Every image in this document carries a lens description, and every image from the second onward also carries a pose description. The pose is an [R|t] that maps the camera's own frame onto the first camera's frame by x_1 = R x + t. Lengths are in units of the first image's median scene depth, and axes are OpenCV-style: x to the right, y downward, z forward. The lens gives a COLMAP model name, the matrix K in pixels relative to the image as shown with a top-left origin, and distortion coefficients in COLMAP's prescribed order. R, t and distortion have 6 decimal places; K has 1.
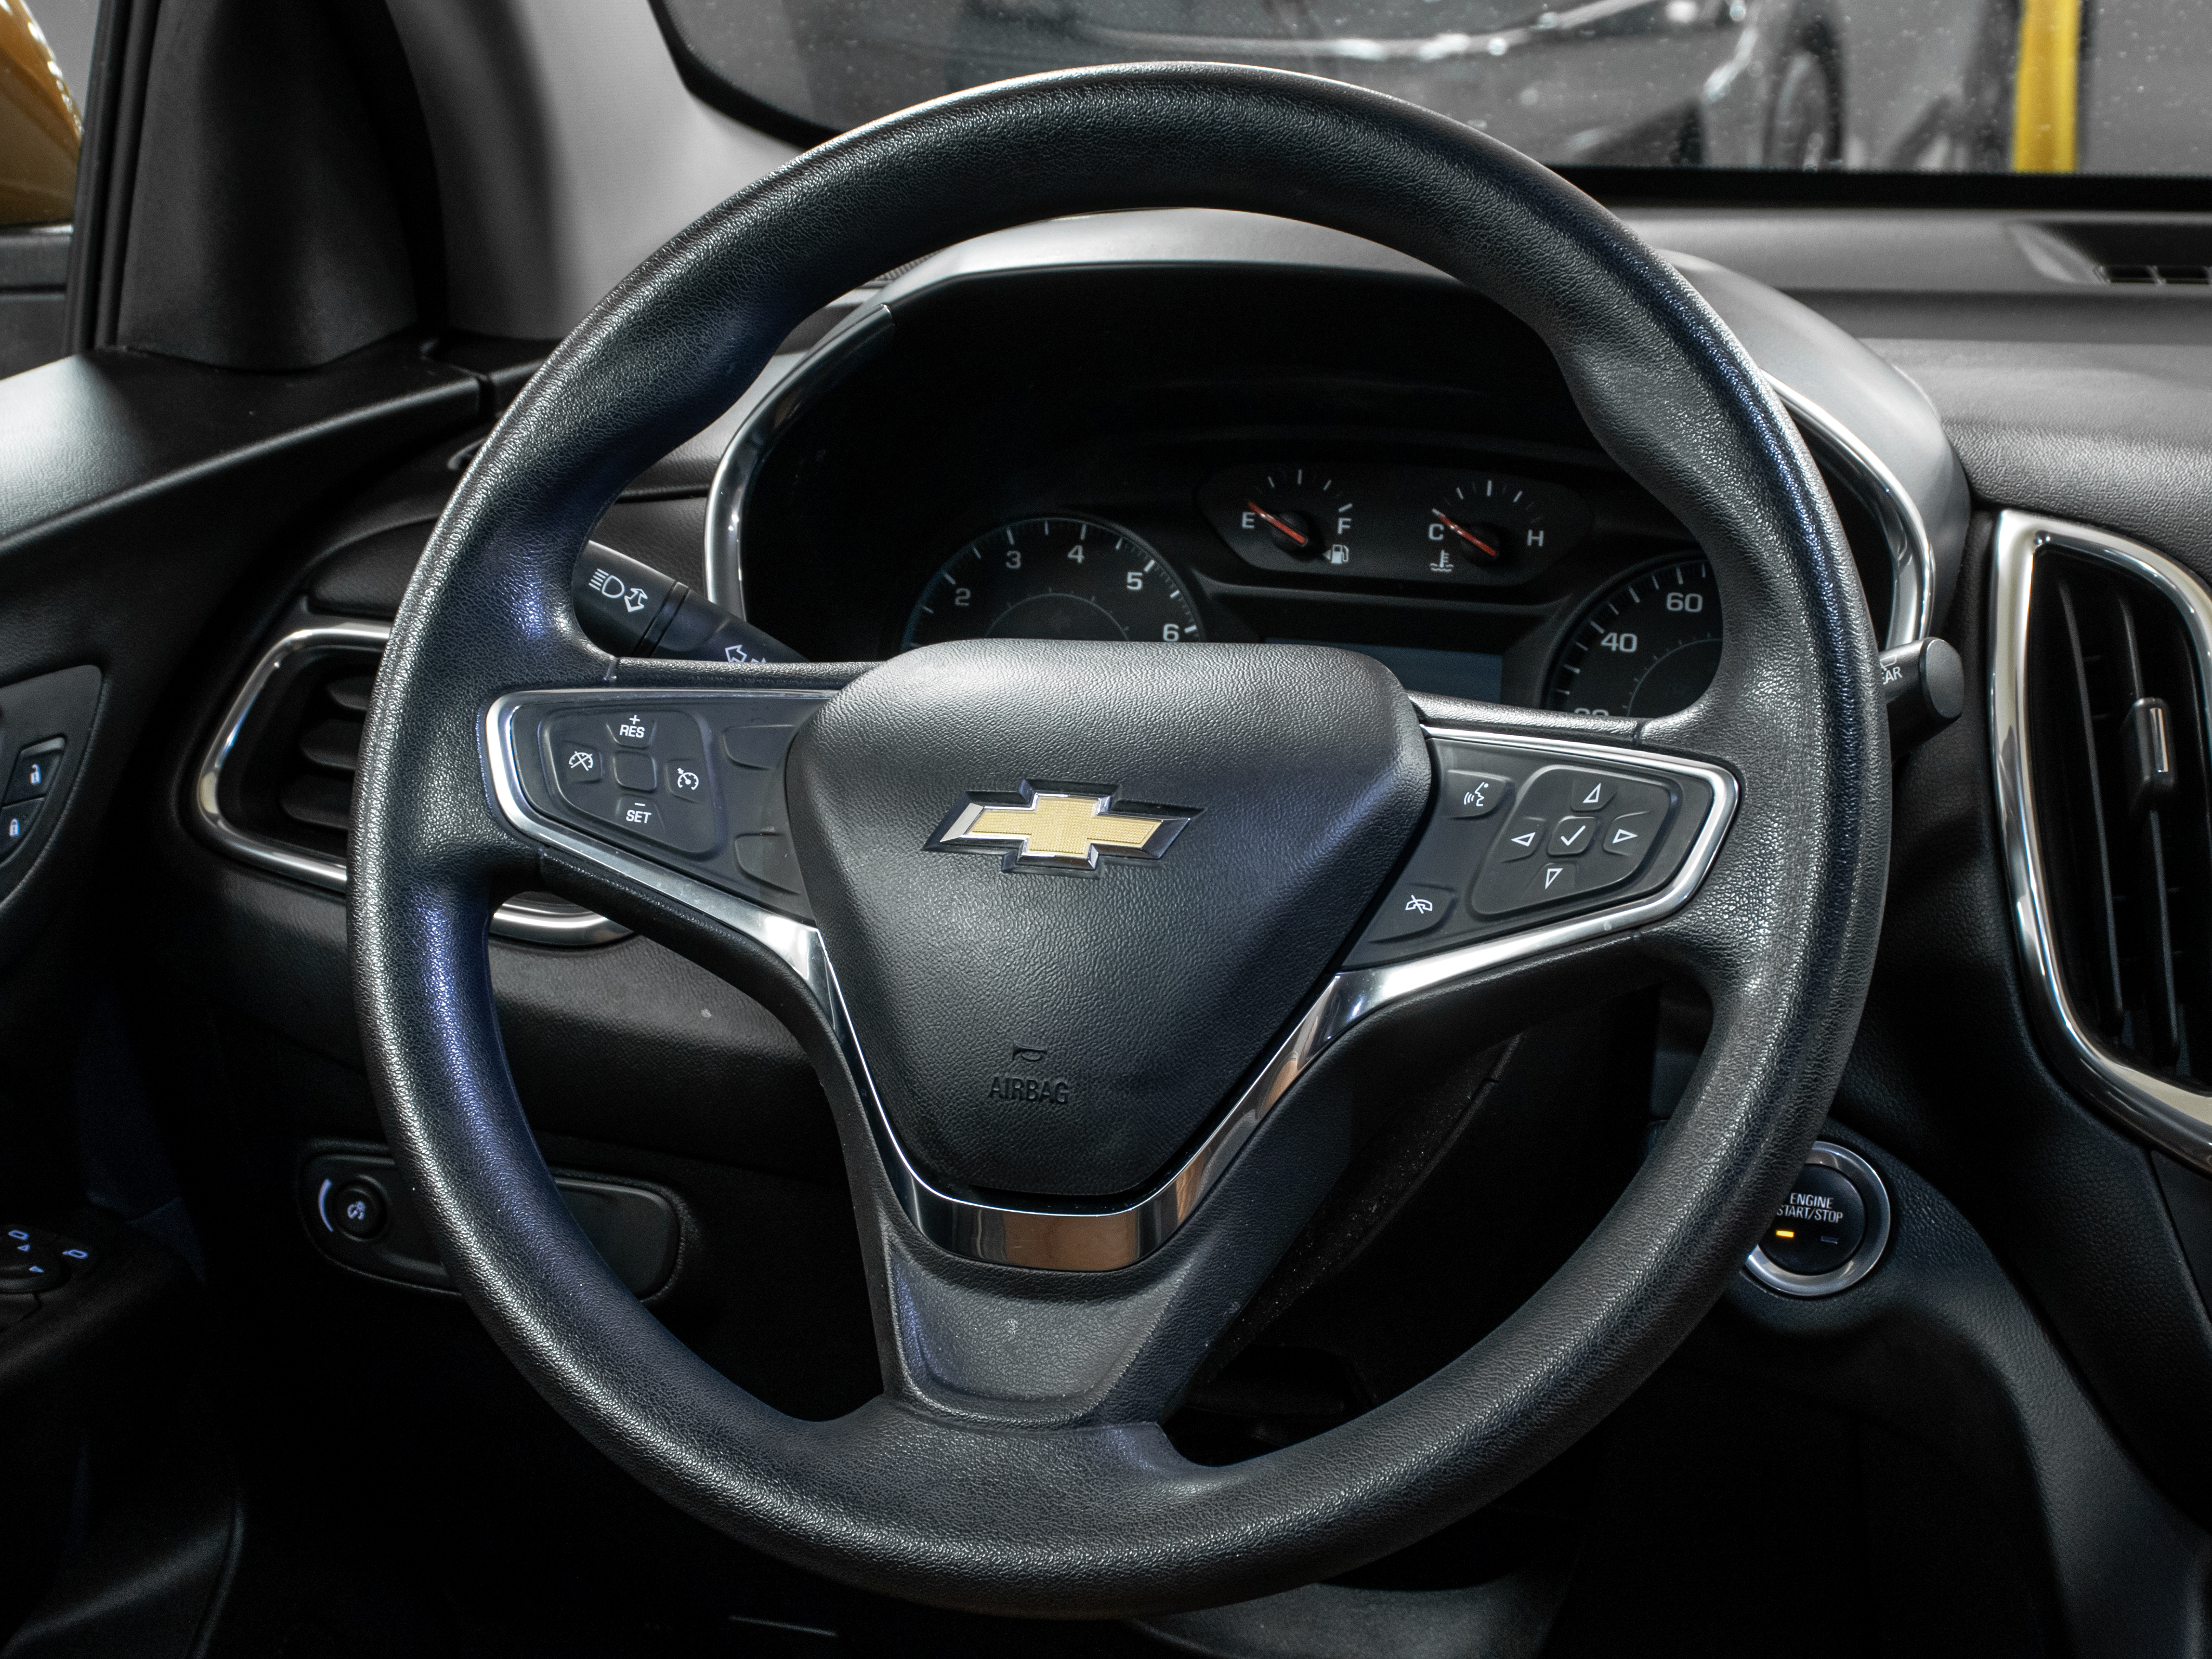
lens RADIAL K [[4626.7, 0, 1106.0], [0, 4626.7, 829.5], [0, 0, 1]] dist [0.005068, 0.298013]
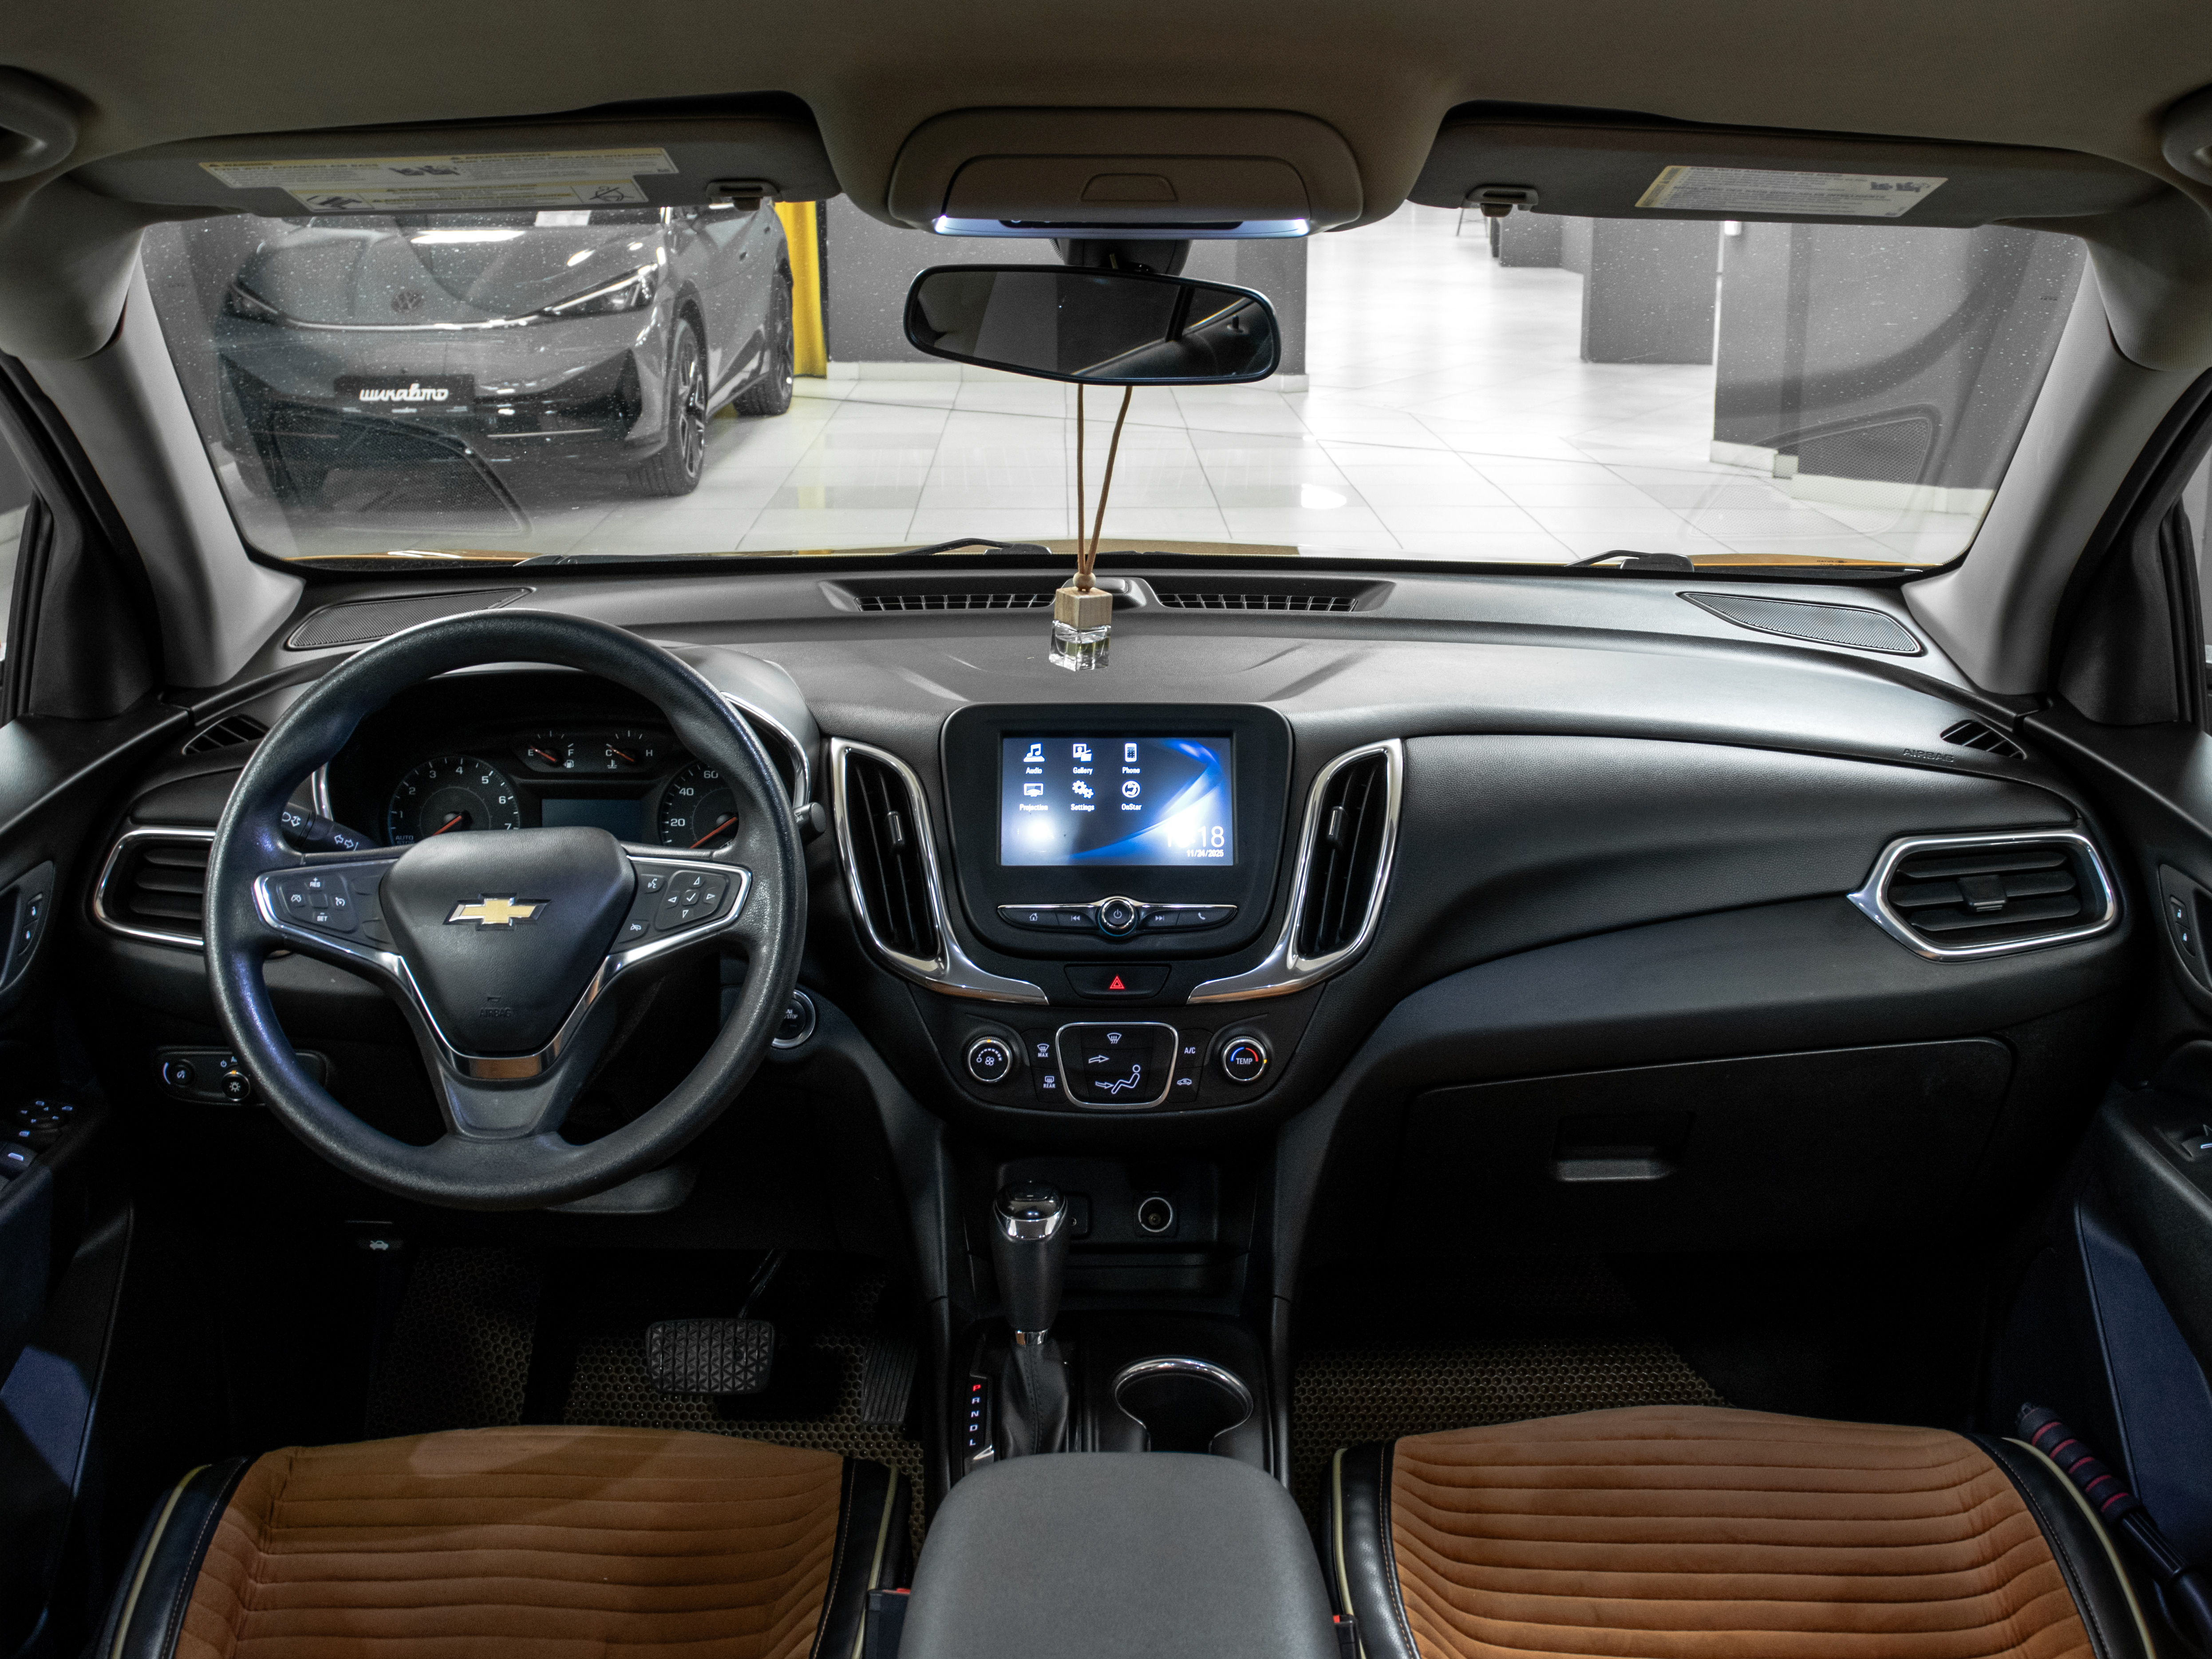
lens RADIAL K [[2611.9, 0, 1109.6], [0, 2611.9, 685.4], [0, 0, 1]] dist [-0.151448, 0.295894]
pose [[0.950683, -0.082291, 0.299049, -0.100793], [0.082317, 0.996527, 0.012534, -0.110295], [-0.299042, 0.012701, 0.954156, -0.476460]]
